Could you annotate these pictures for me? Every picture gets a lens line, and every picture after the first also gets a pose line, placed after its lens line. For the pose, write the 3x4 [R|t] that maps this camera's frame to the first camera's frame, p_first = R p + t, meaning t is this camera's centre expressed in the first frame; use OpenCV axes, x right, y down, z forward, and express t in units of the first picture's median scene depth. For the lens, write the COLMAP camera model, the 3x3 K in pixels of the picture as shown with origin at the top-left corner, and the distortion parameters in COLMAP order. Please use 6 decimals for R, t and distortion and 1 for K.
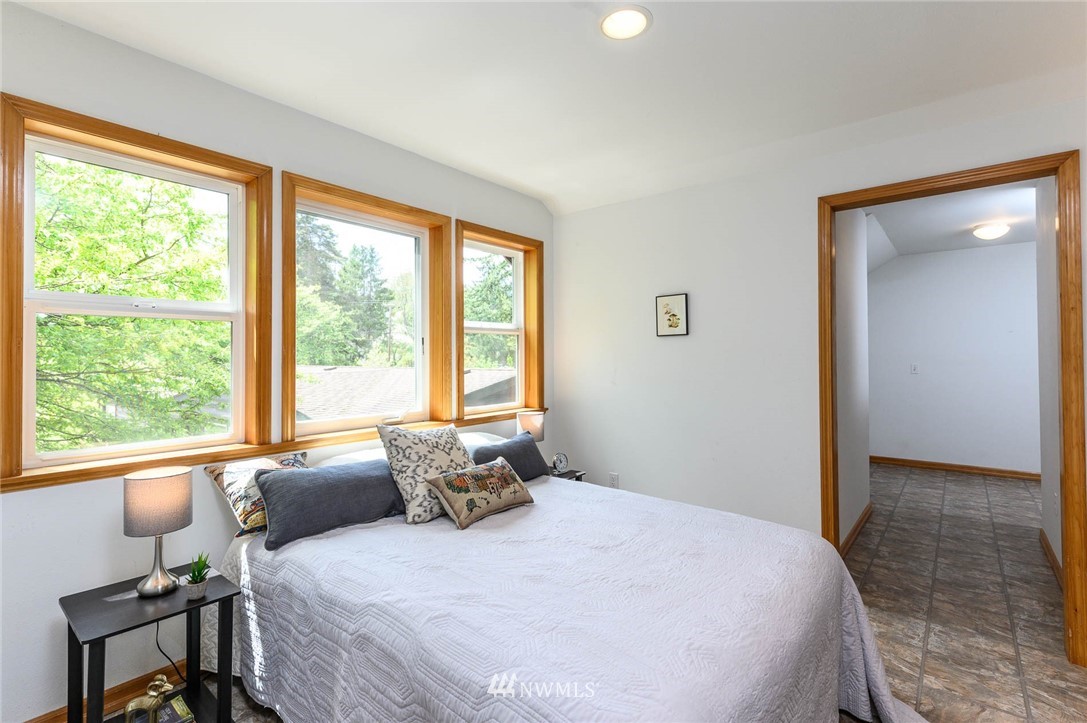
lens RADIAL K [[502.0, 0, 540.9], [0, 502.0, 346.0], [0, 0, 1]] dist [0.001159, 0.000130]
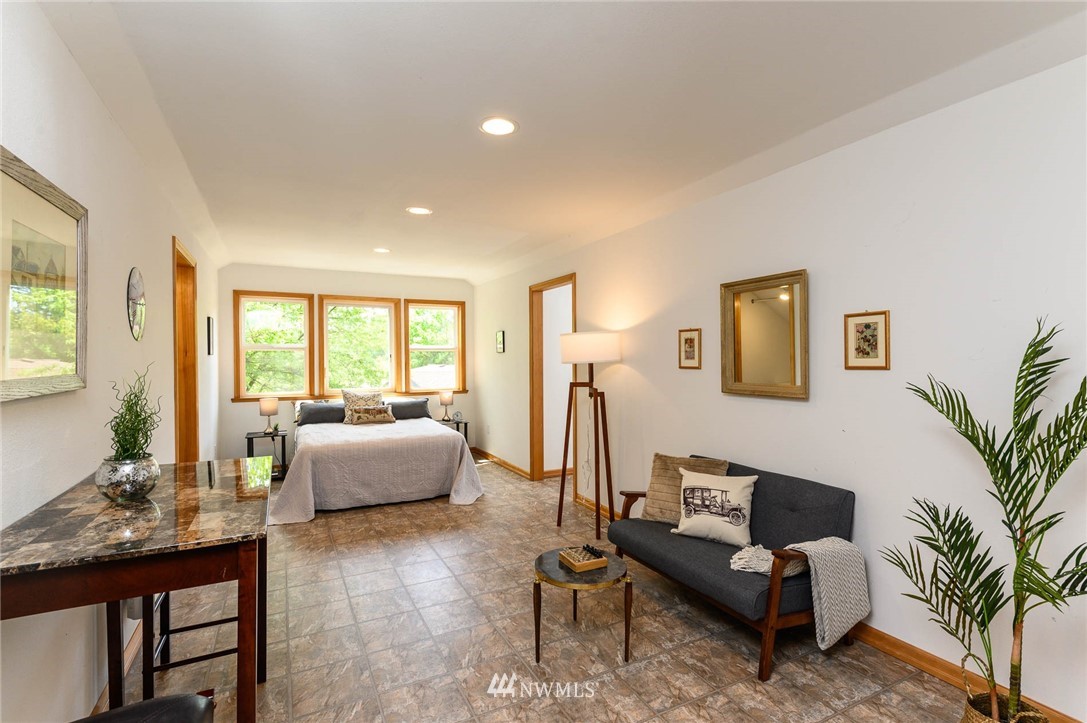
lens RADIAL K [[502.0, 0, 540.9], [0, 502.0, 346.0], [0, 0, 1]] dist [0.001159, 0.000130]
pose [[0.928171, -0.003357, -0.372139, 1.600586], [0.005081, 0.999980, 0.003651, -0.077056], [0.372120, -0.005280, 0.928170, -1.058255]]
